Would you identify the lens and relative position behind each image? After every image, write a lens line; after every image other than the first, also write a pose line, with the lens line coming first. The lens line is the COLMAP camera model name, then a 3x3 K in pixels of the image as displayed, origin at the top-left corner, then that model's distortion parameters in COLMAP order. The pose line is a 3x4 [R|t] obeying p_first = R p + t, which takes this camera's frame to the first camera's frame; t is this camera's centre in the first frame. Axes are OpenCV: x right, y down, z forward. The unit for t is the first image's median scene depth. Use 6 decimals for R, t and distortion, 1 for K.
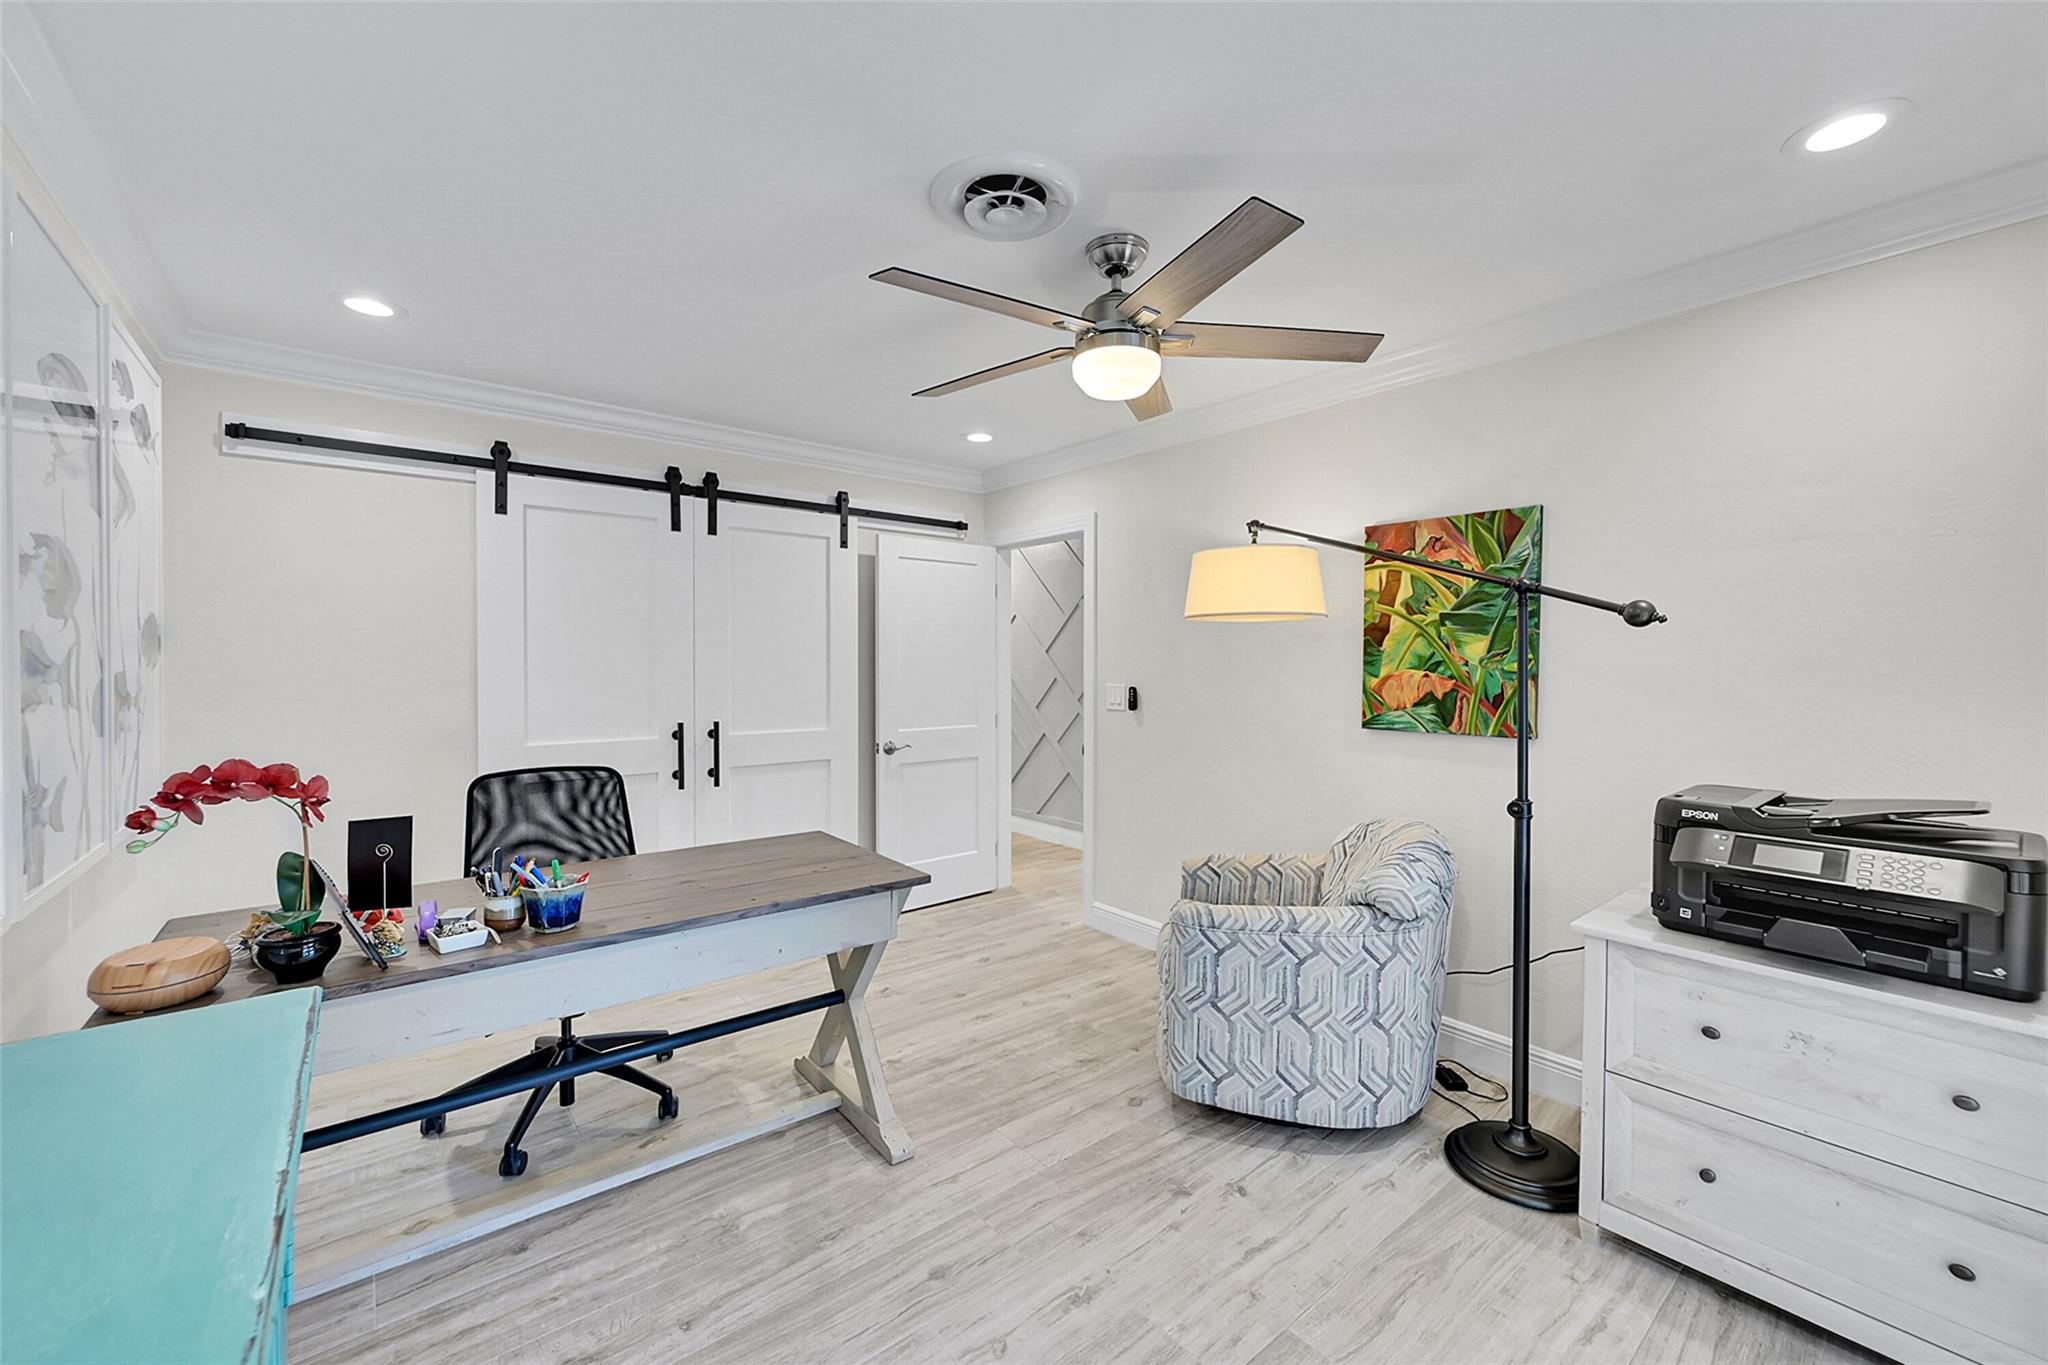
lens RADIAL K [[815.0, 0, 1007.5], [0, 815.0, 673.7], [0, 0, 1]] dist [0.004117, -0.000883]
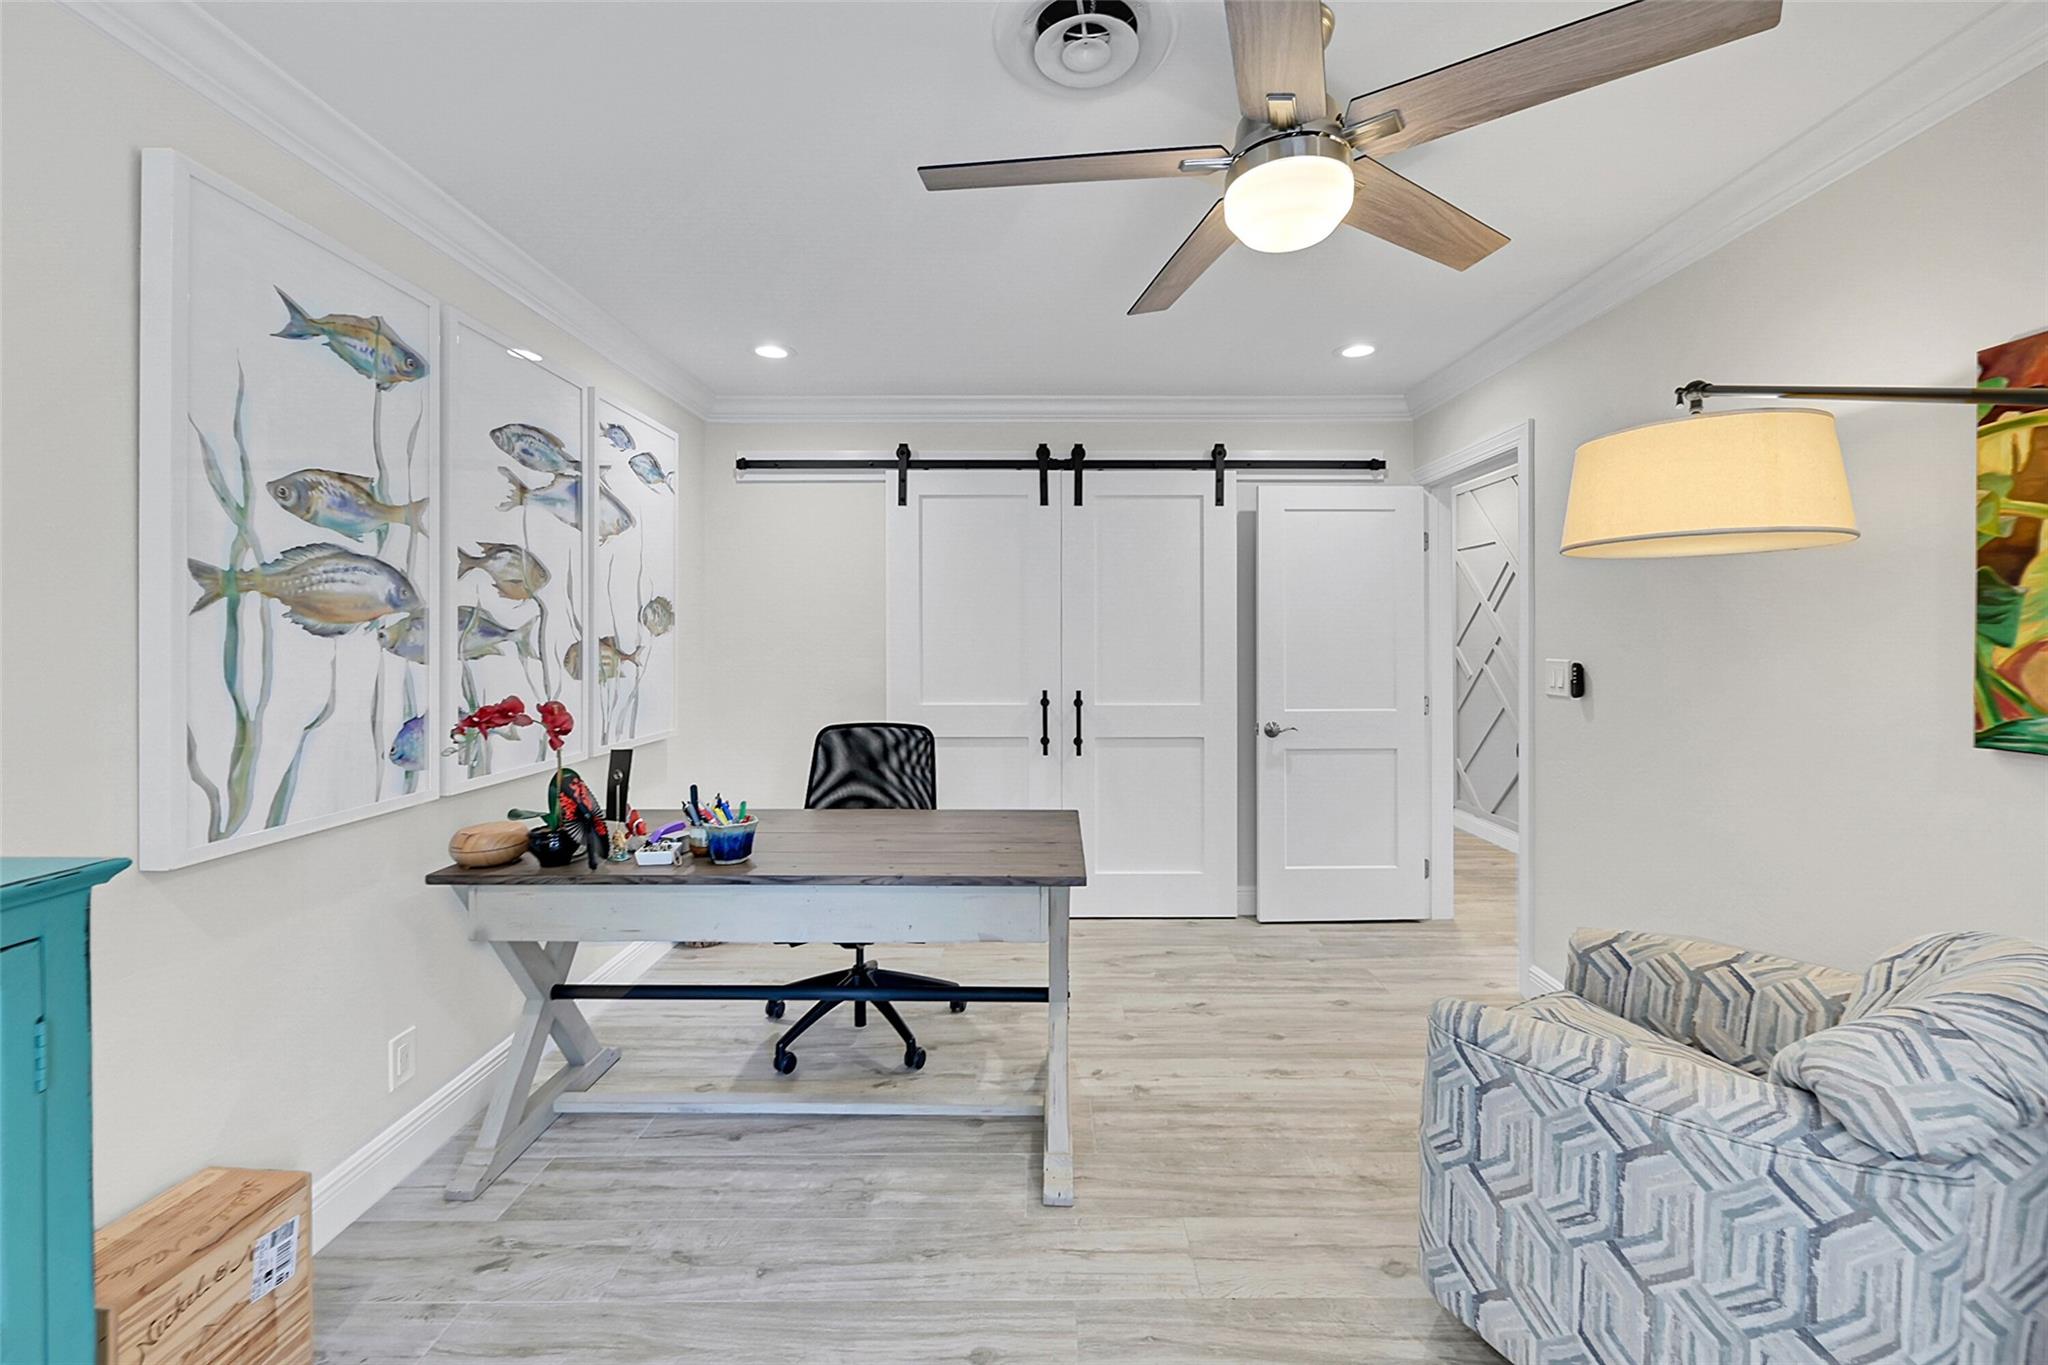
lens RADIAL K [[815.0, 0, 965.8], [0, 815.0, 639.4], [0, 0, 1]] dist [0.004117, -0.000883]
pose [[0.782318, 0.000240, -0.622879, 0.263826], [-0.007376, 0.999933, -0.008878, 0.008983], [0.622835, 0.011539, 0.782268, 0.210435]]
